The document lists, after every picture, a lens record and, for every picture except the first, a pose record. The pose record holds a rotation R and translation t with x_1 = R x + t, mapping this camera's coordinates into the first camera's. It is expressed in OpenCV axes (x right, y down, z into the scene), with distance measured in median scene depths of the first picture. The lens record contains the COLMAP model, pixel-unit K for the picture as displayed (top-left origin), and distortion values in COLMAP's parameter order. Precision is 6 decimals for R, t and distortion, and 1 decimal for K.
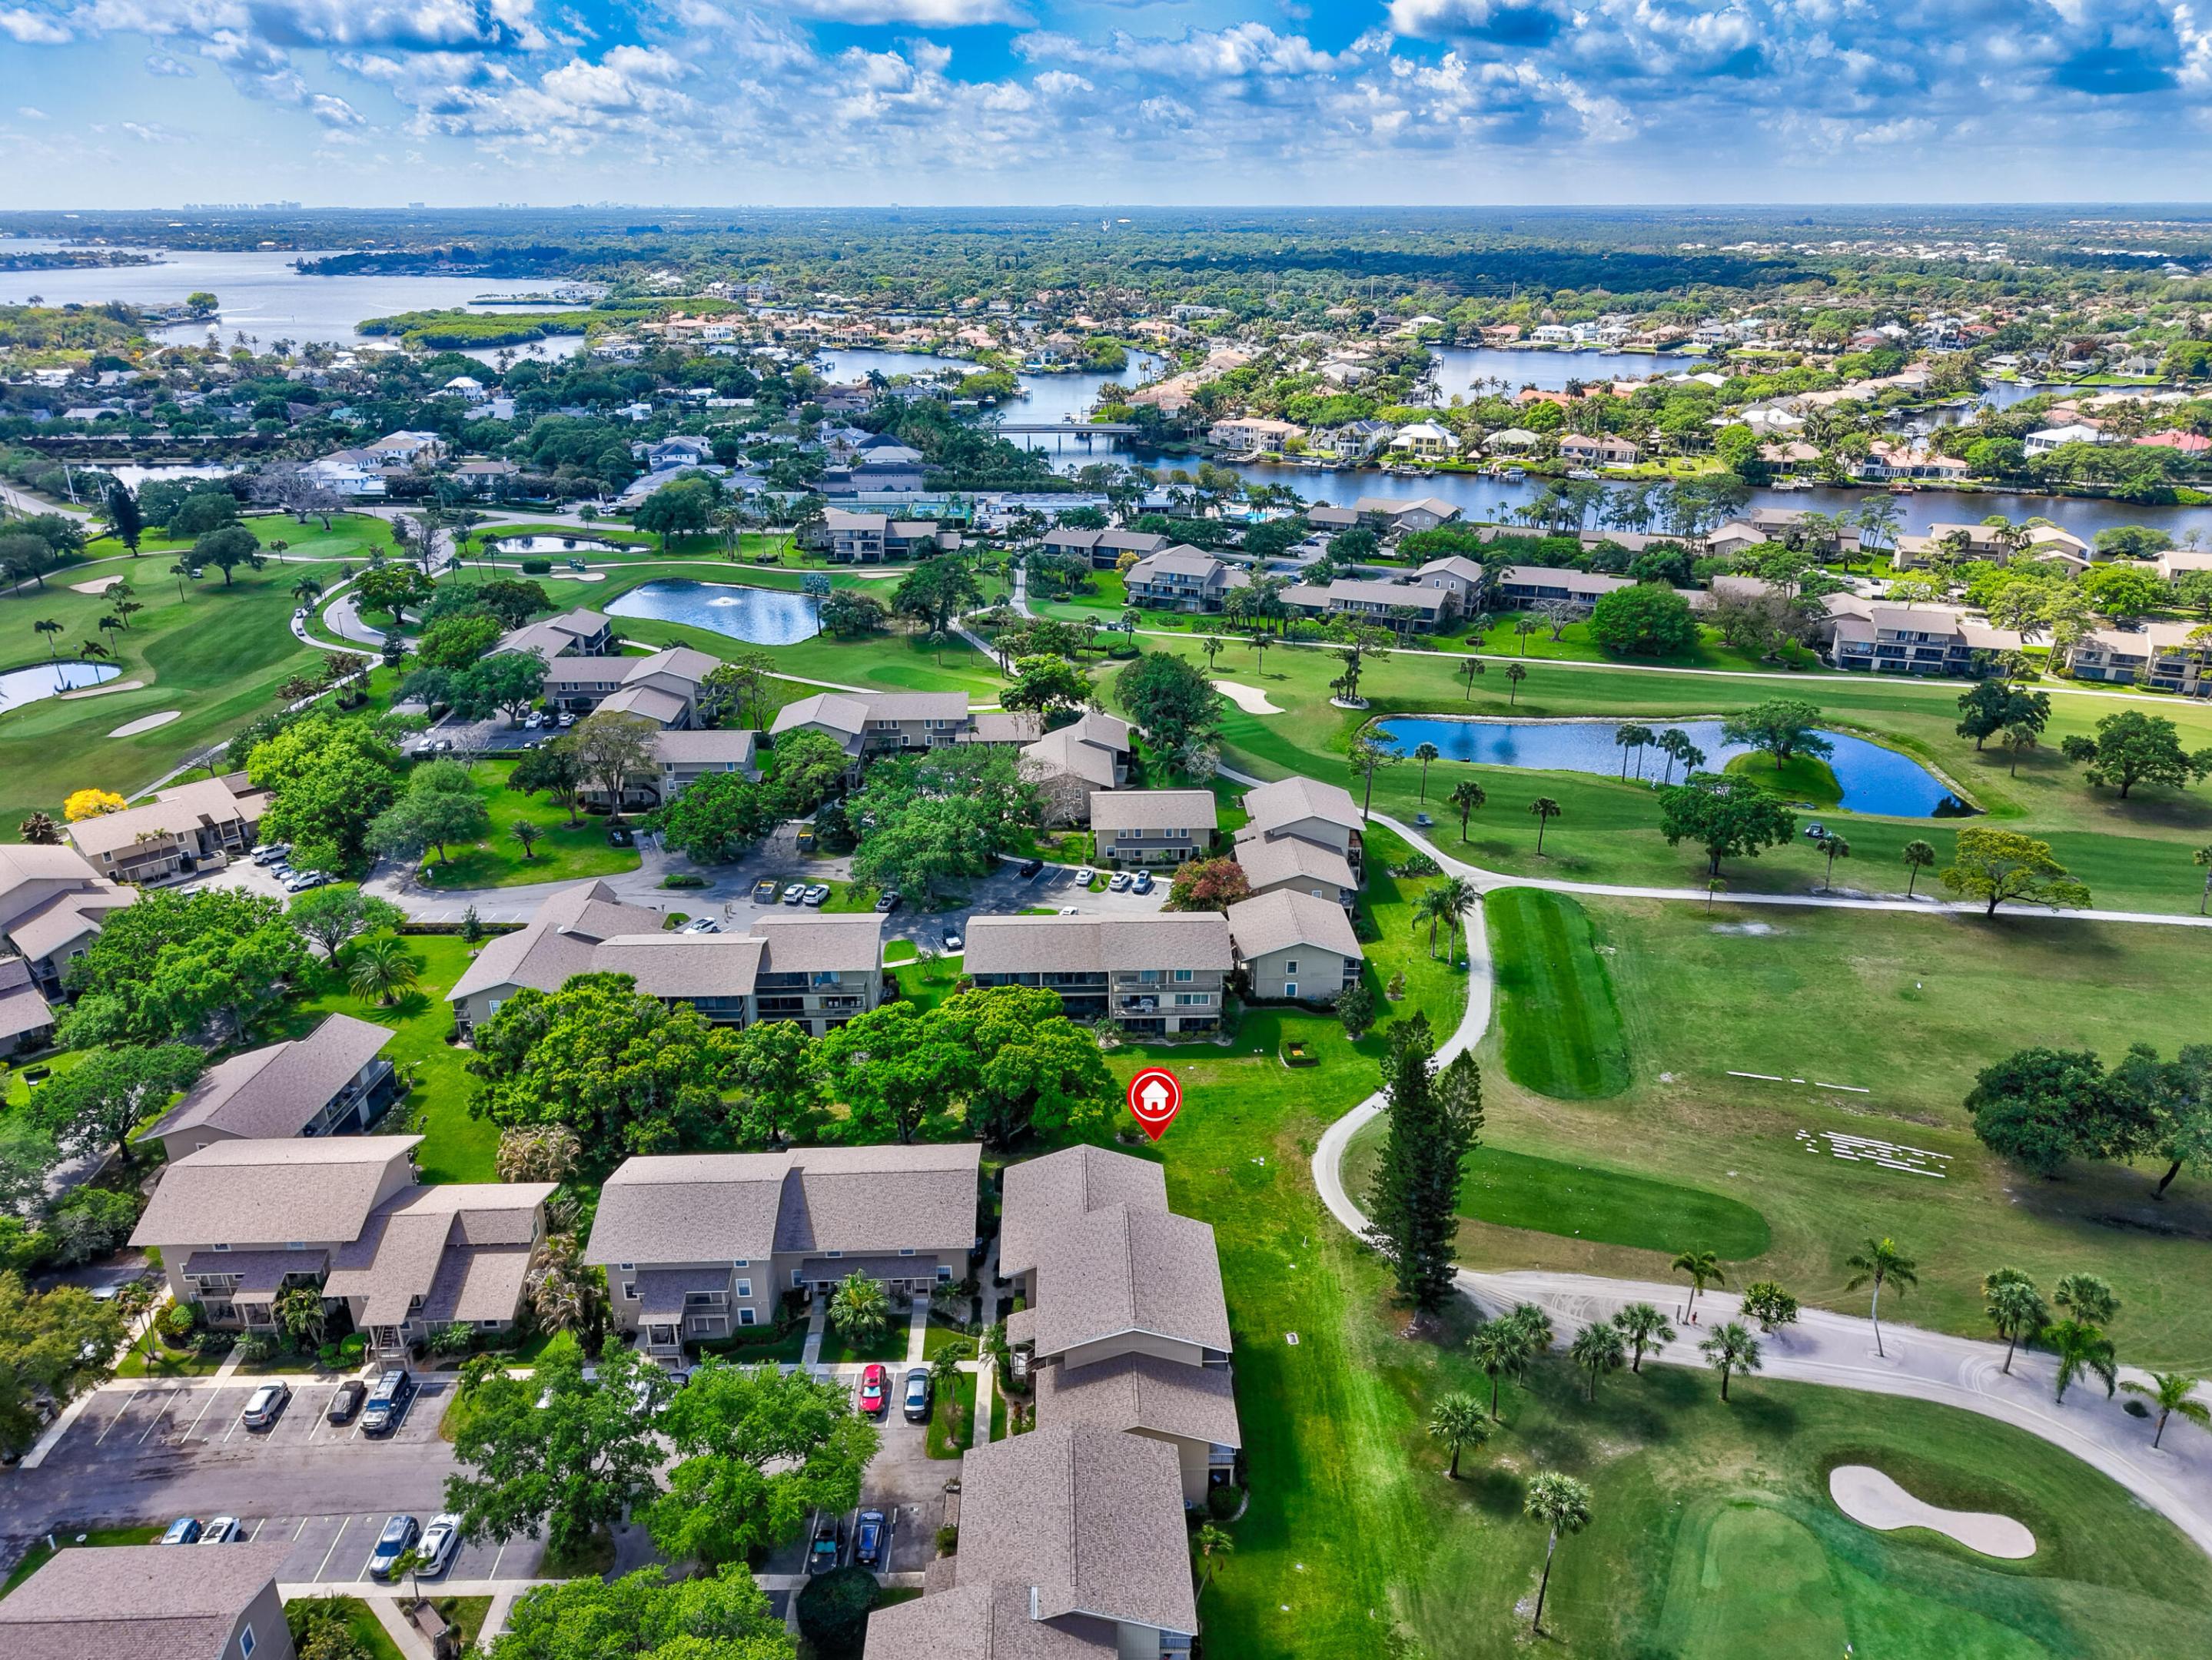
lens RADIAL K [[1471.6, 0, 1101.1], [0, 1471.6, 815.6], [0, 0, 1]] dist [0.019645, -0.021504]
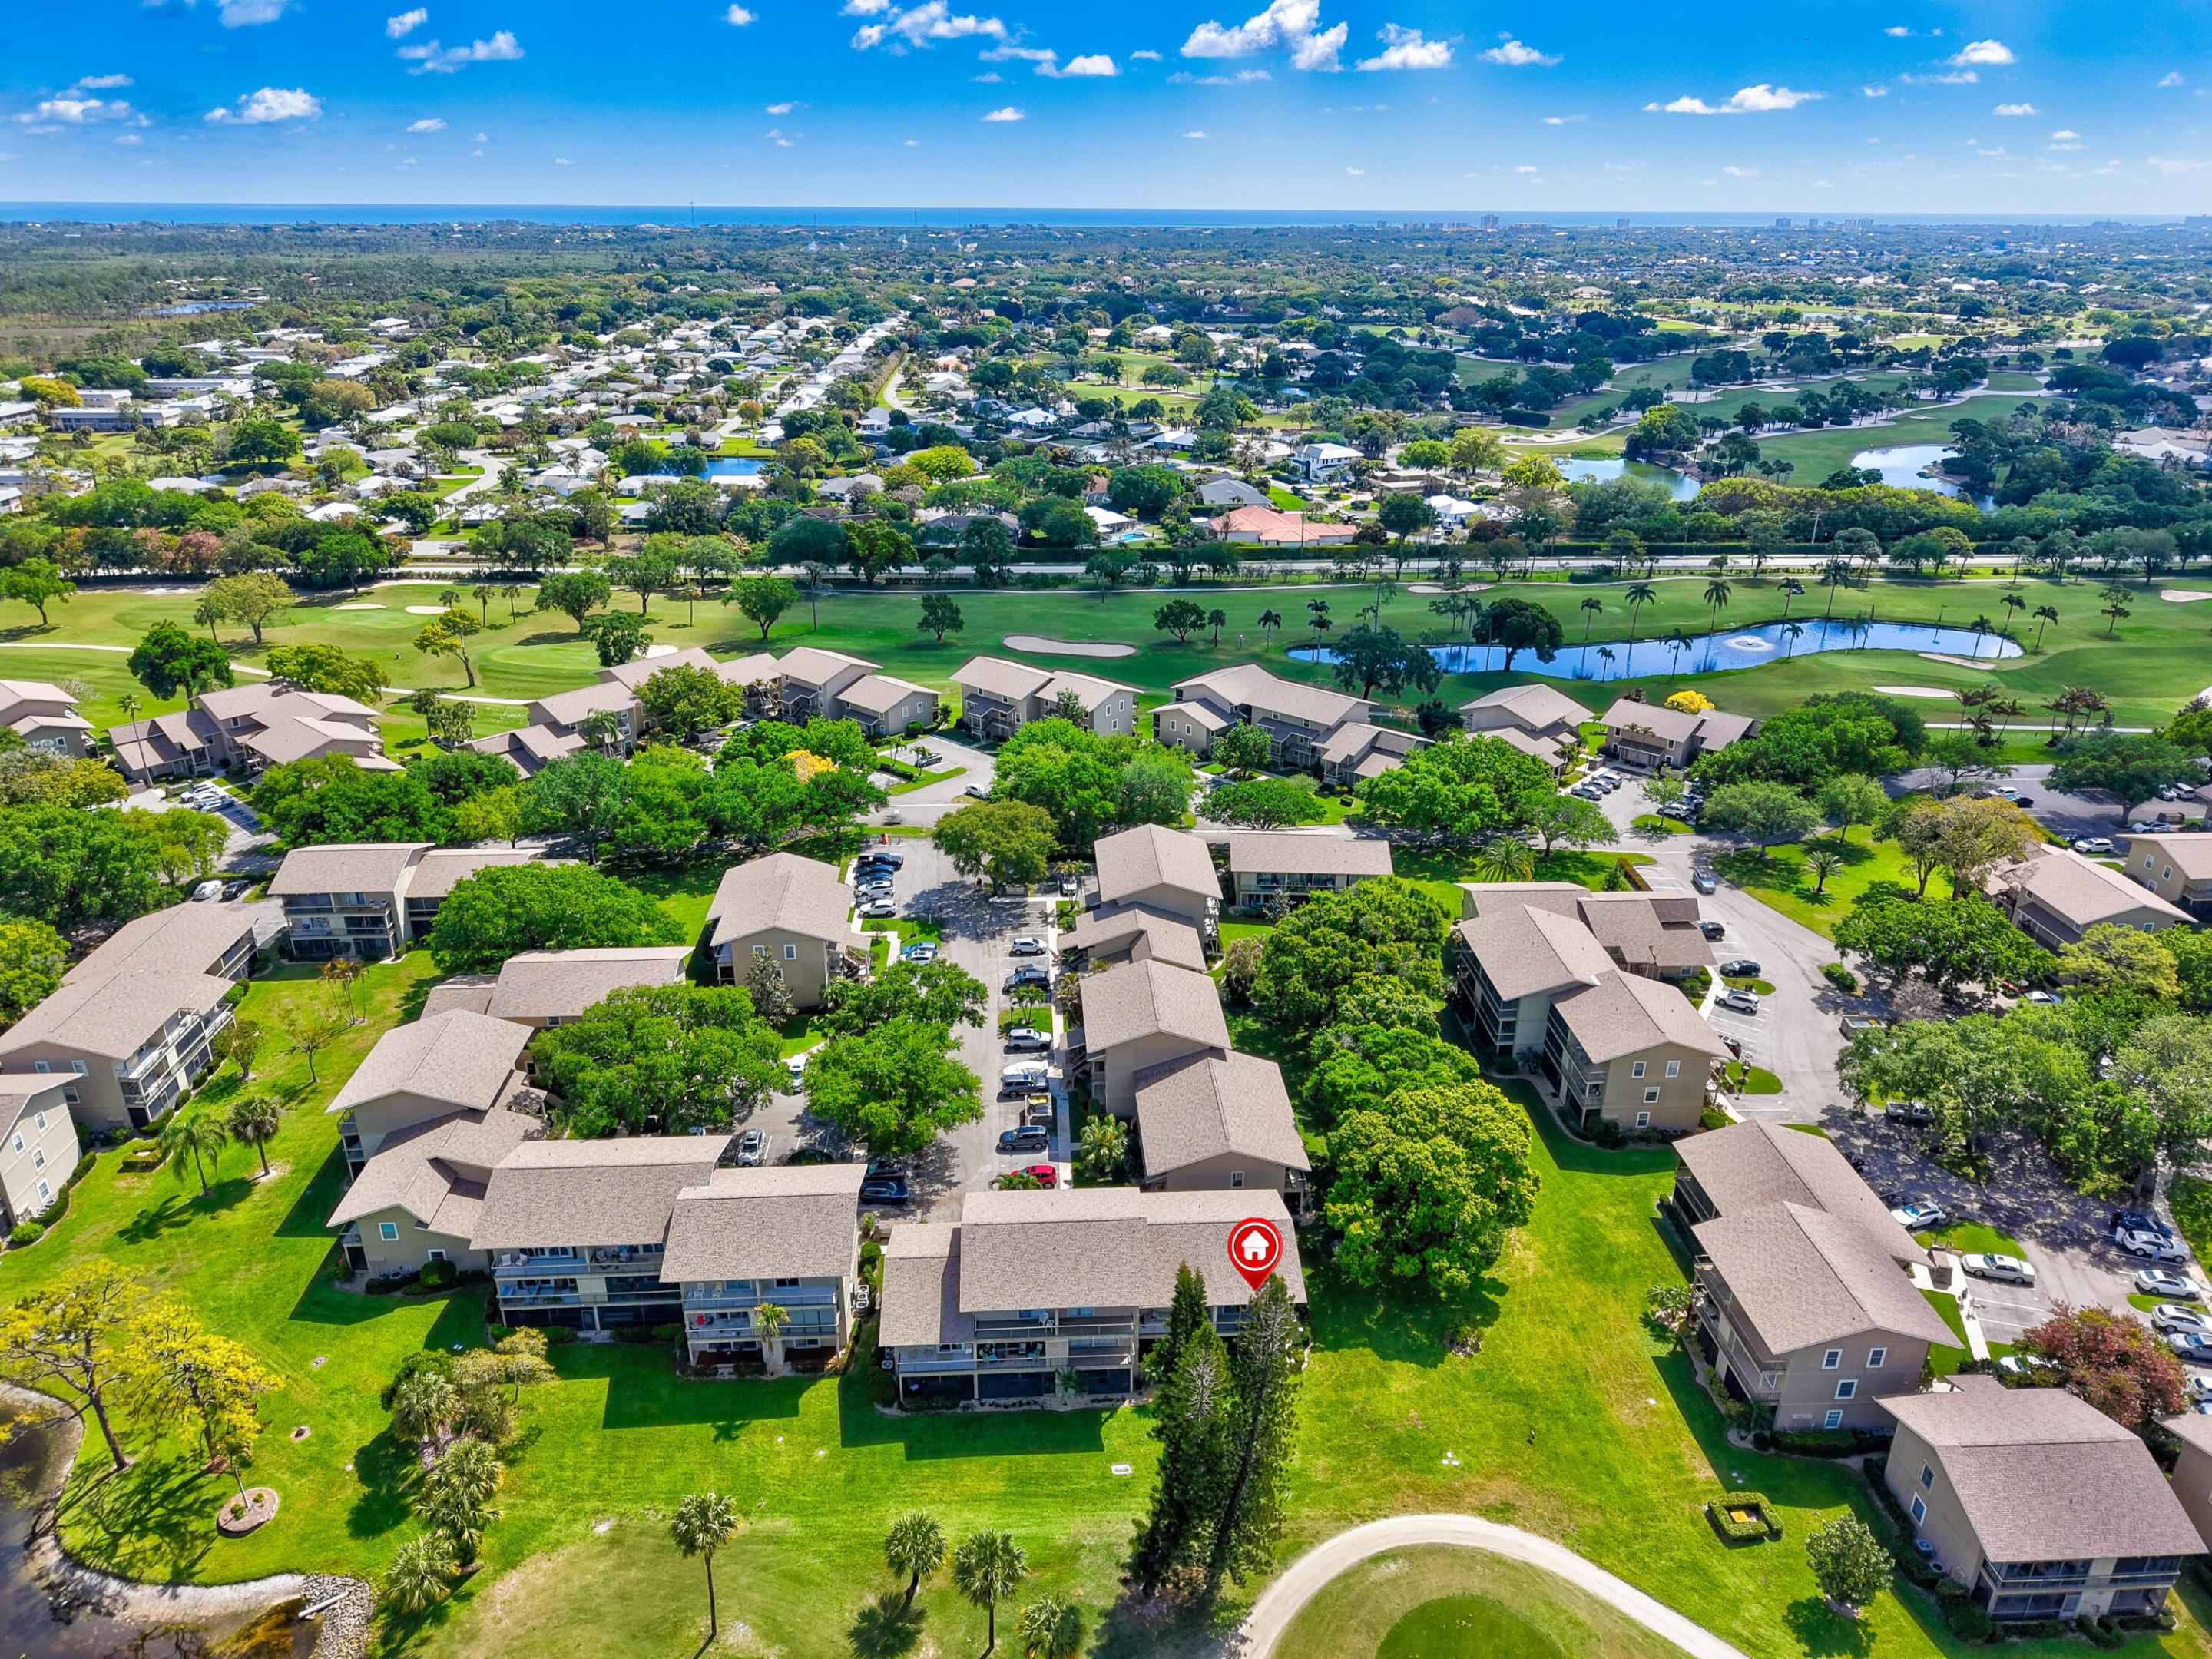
lens RADIAL K [[1471.7, 0, 1101.1], [0, 1471.7, 815.1], [0, 0, 1]] dist [0.019645, -0.021504]
pose [[0.011435, 0.376079, -0.926517, 0.098196], [-0.379130, 0.859024, 0.344004, -0.034717], [0.925273, 0.347336, 0.152406, 0.087753]]
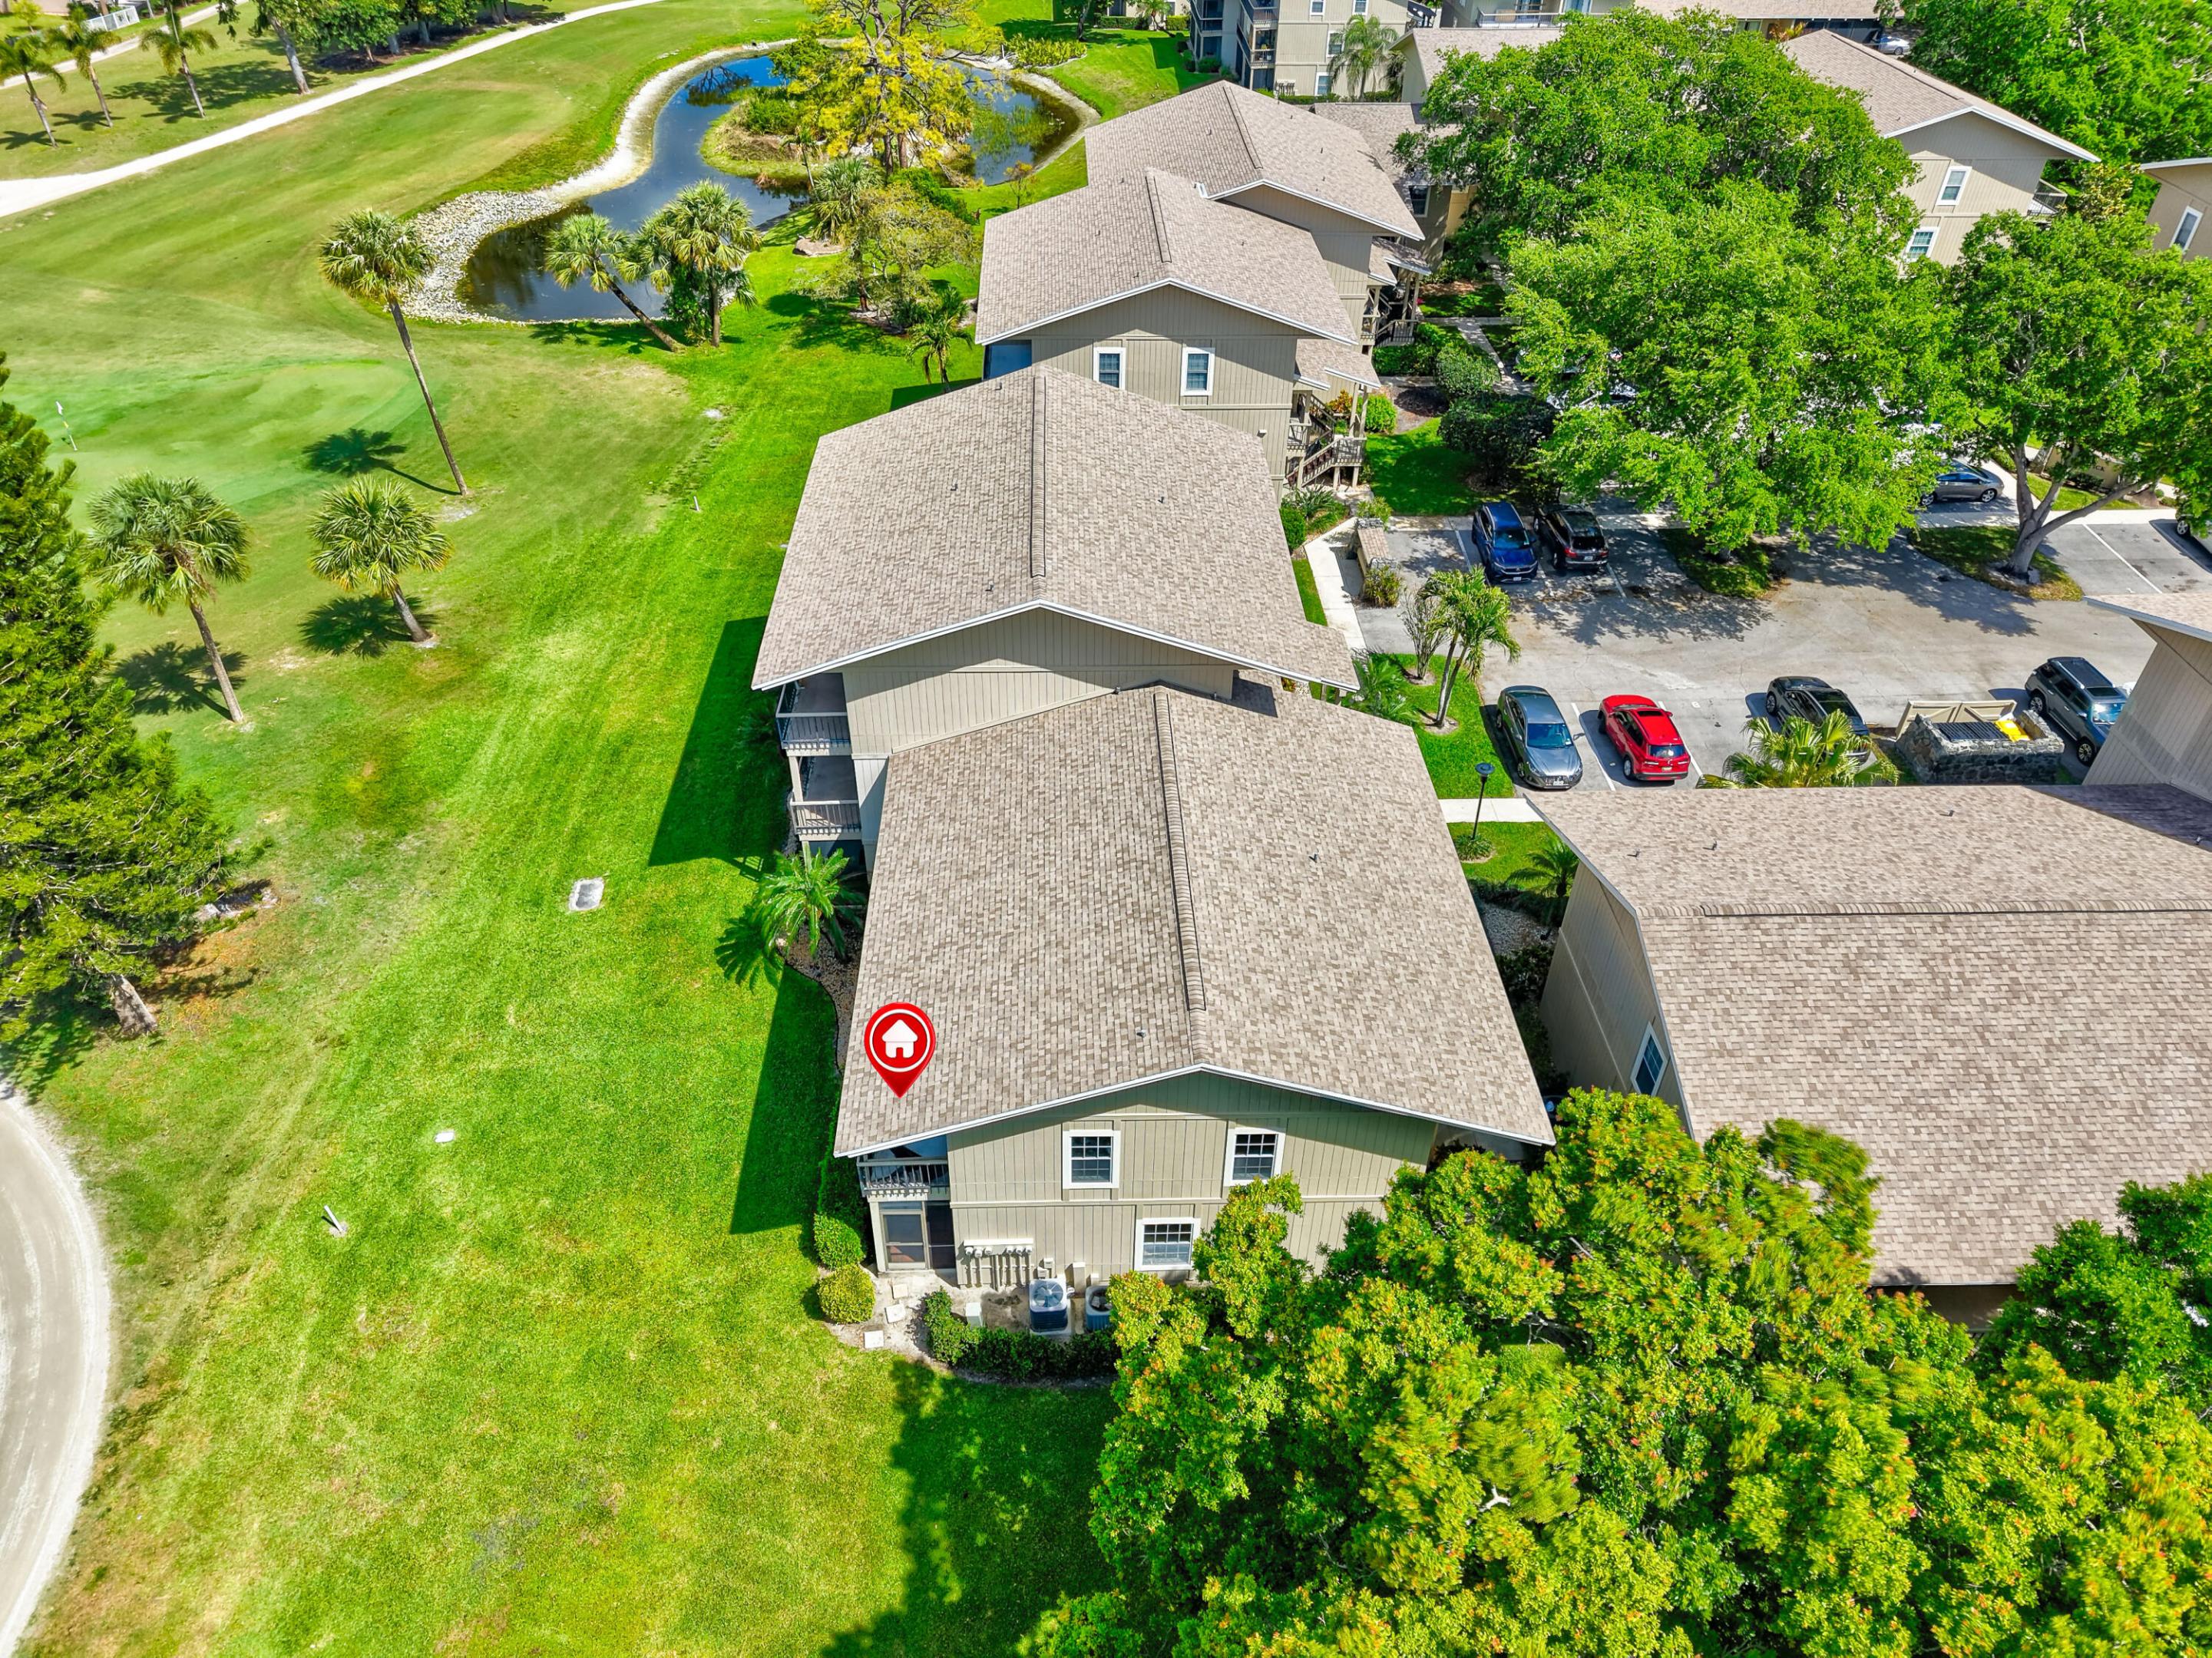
lens RADIAL K [[1485.7, 0, 1092.2], [0, 1485.7, 825.5], [0, 0, 1]] dist [0.010624, -0.005368]
pose [[-0.999675, -0.022709, 0.011566, 0.000130], [-0.001156, 0.493797, 0.869577, 0.003010], [-0.025458, 0.869281, -0.493663, 0.142490]]
